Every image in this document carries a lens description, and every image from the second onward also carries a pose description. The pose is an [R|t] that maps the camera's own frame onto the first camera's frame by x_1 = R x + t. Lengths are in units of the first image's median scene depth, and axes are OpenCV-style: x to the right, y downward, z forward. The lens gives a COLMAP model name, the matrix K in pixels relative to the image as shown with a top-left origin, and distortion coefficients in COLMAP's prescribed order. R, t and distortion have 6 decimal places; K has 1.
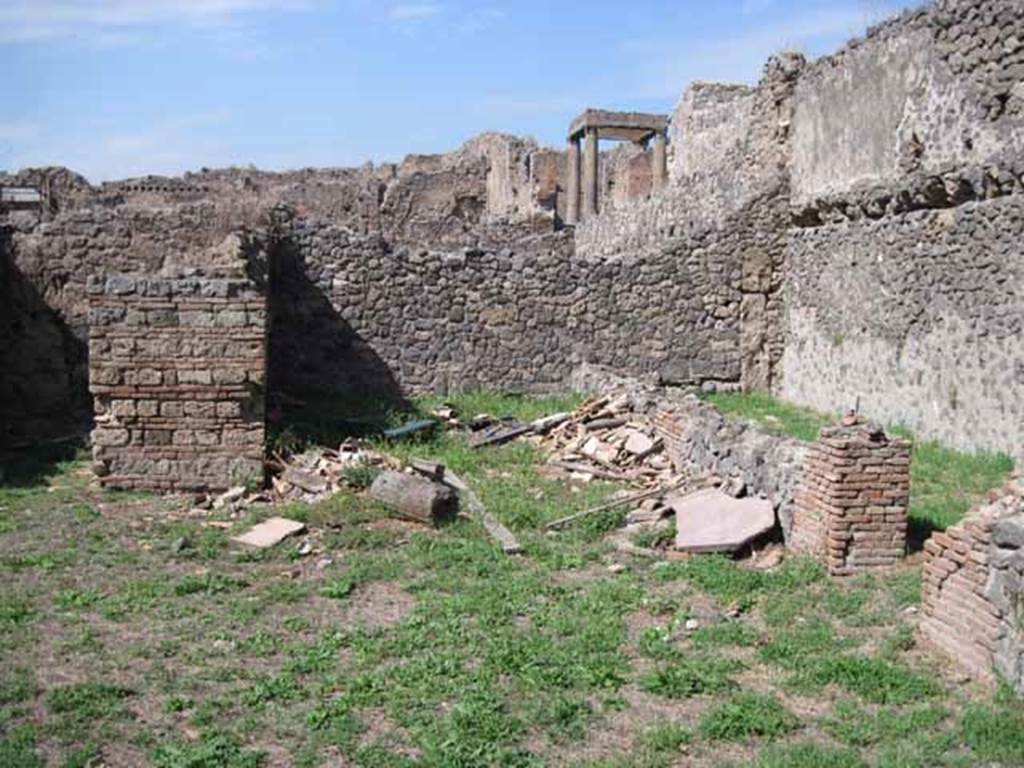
lens RADIAL K [[1061.8, 0, 501.7], [0, 1061.8, 393.3], [0, 0, 1]] dist [-0.077315, 0.000000]
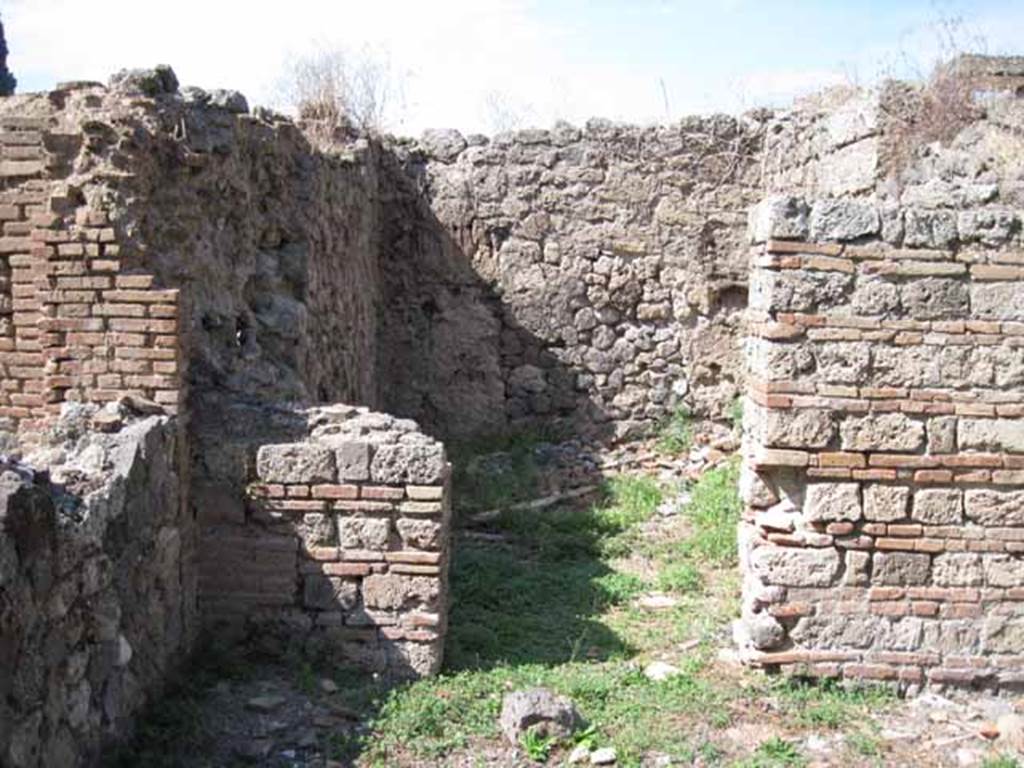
lens RADIAL K [[1061.8, 0, 518.0], [0, 1061.8, 383.4], [0, 0, 1]] dist [-0.077315, 0.000000]
pose [[0.975567, 0.024090, -0.218379, -0.390188], [-0.021750, 0.999677, 0.013114, -0.037842], [0.218624, -0.008044, 0.975776, 0.538578]]
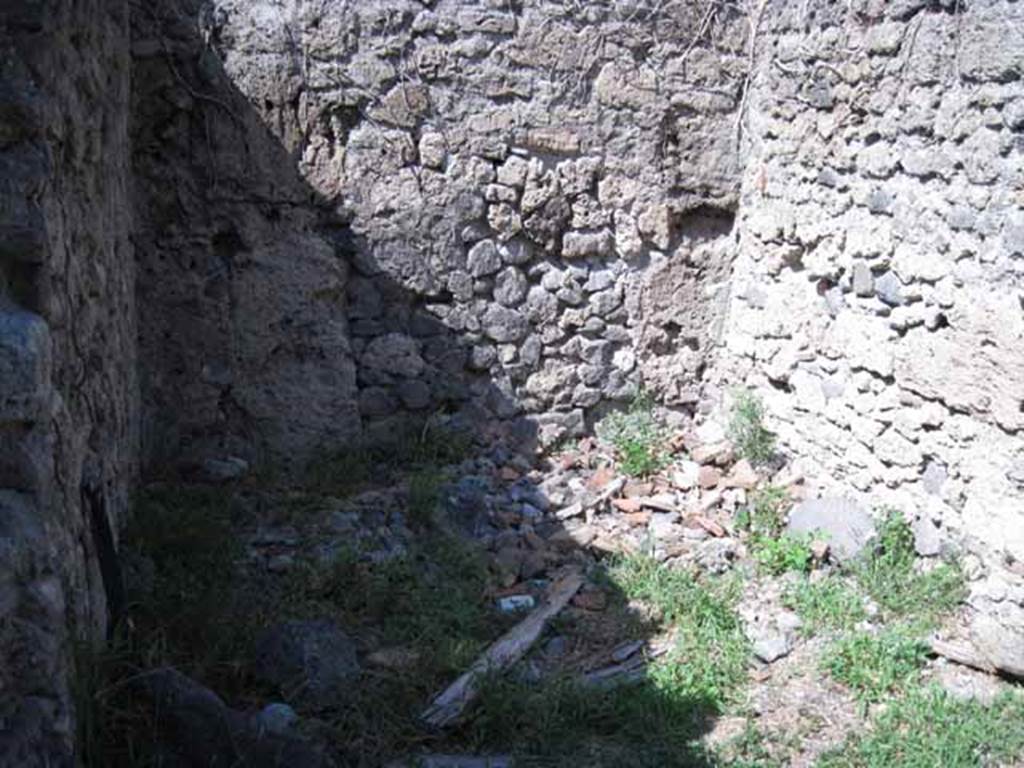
lens RADIAL K [[1061.8, 0, 519.7], [0, 1061.8, 383.2], [0, 0, 1]] dist [-0.077315, 0.000000]
pose [[0.997732, 0.003945, 0.067196, -0.563974], [-0.012336, 0.992090, 0.124920, -0.090320], [-0.066172, -0.125466, 0.989889, 0.889033]]
